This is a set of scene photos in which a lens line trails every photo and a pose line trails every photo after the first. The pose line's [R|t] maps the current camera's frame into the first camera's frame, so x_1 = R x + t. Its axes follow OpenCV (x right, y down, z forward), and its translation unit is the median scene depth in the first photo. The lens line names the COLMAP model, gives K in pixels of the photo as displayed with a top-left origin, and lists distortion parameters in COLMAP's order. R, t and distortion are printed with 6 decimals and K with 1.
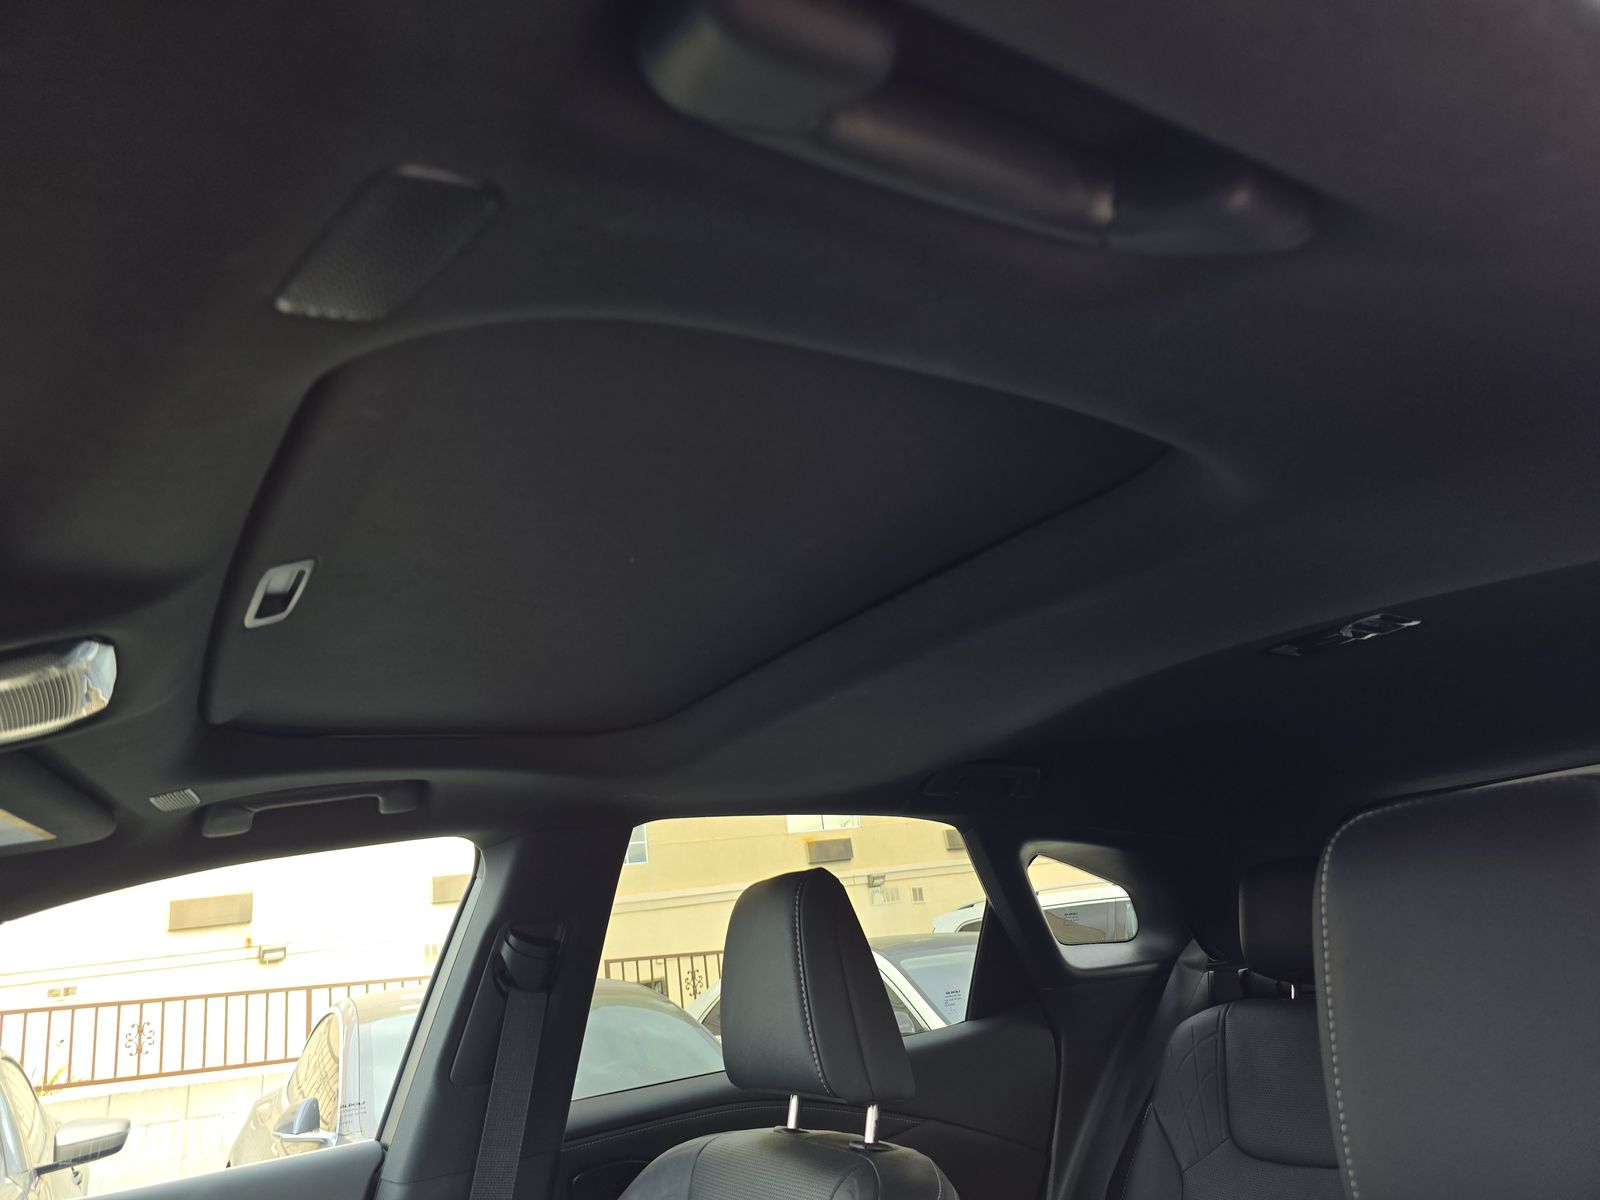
lens RADIAL K [[1089.0, 0, 797.3], [0, 1089.0, 594.5], [0, 0, 1]] dist [0.057287, -0.056554]
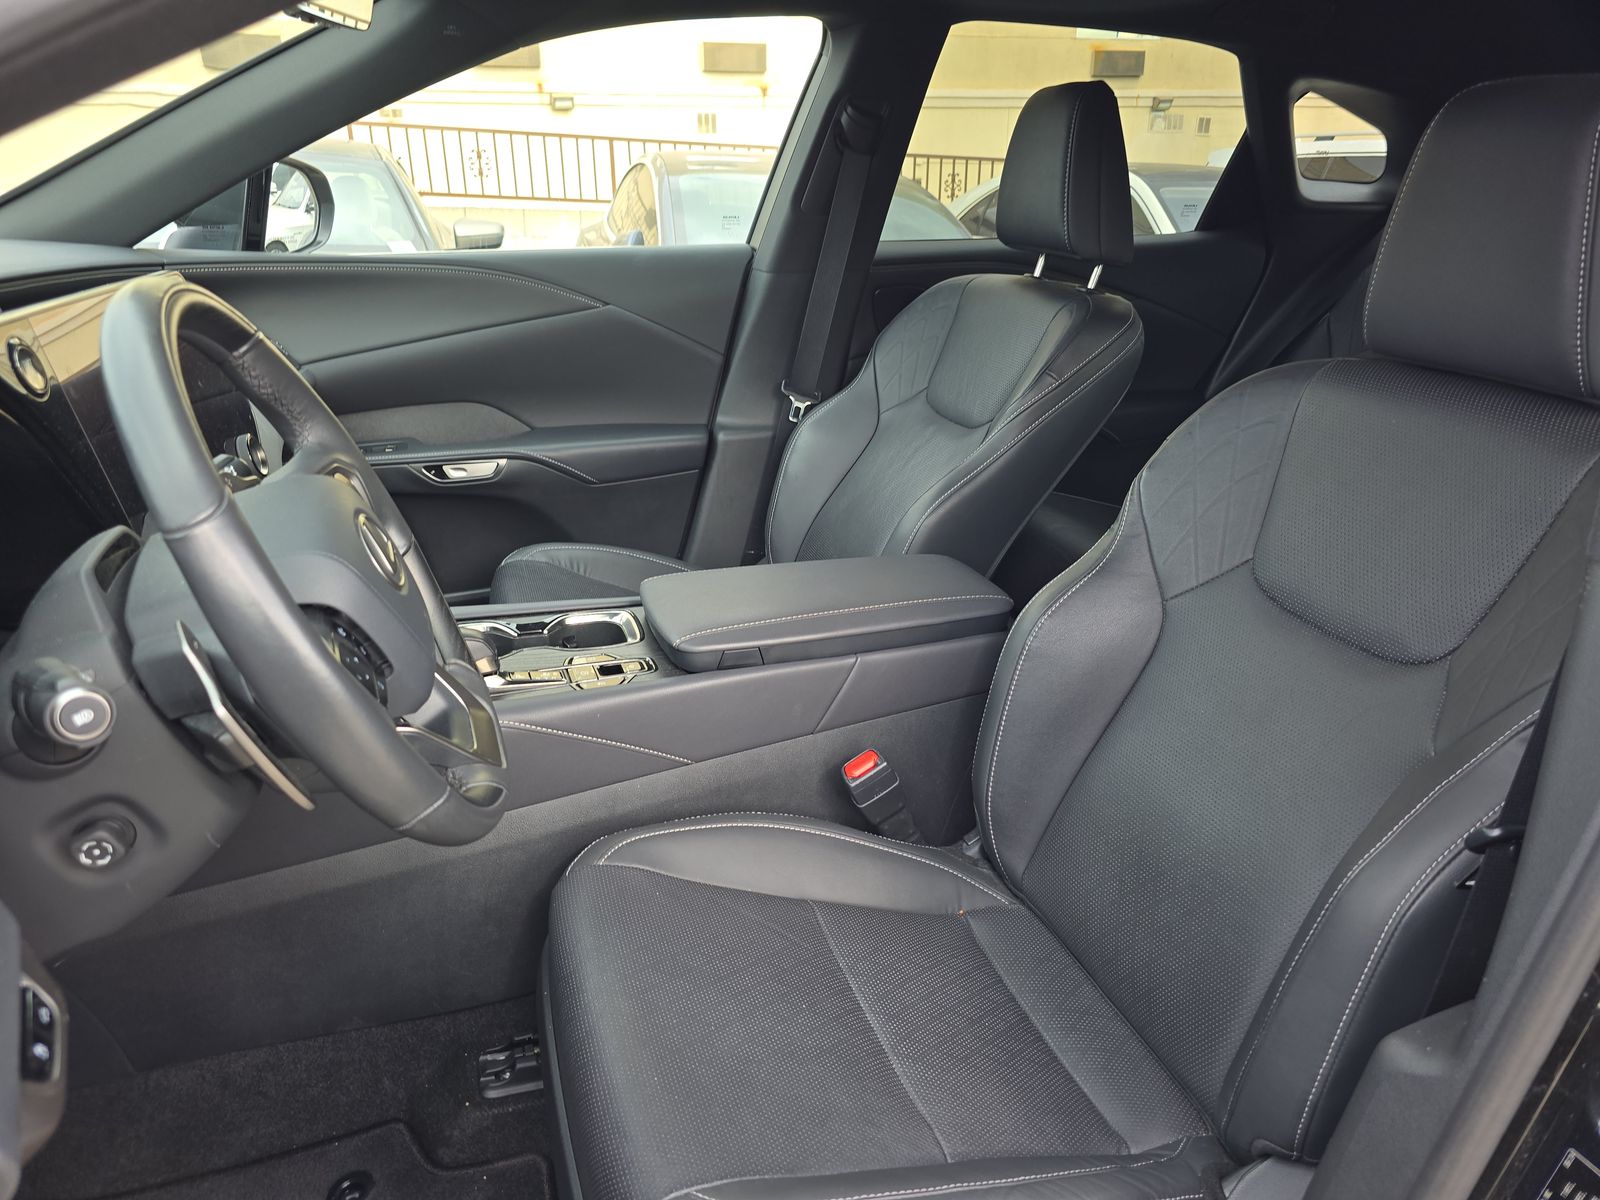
lens RADIAL K [[1089.0, 0, 797.3], [0, 1089.0, 594.5], [0, 0, 1]] dist [0.057287, -0.056554]
pose [[0.968402, 0.195753, -0.154528, -0.002485], [-0.051306, 0.762728, 0.644681, -0.045144], [0.244061, -0.616382, 0.748670, -0.183329]]
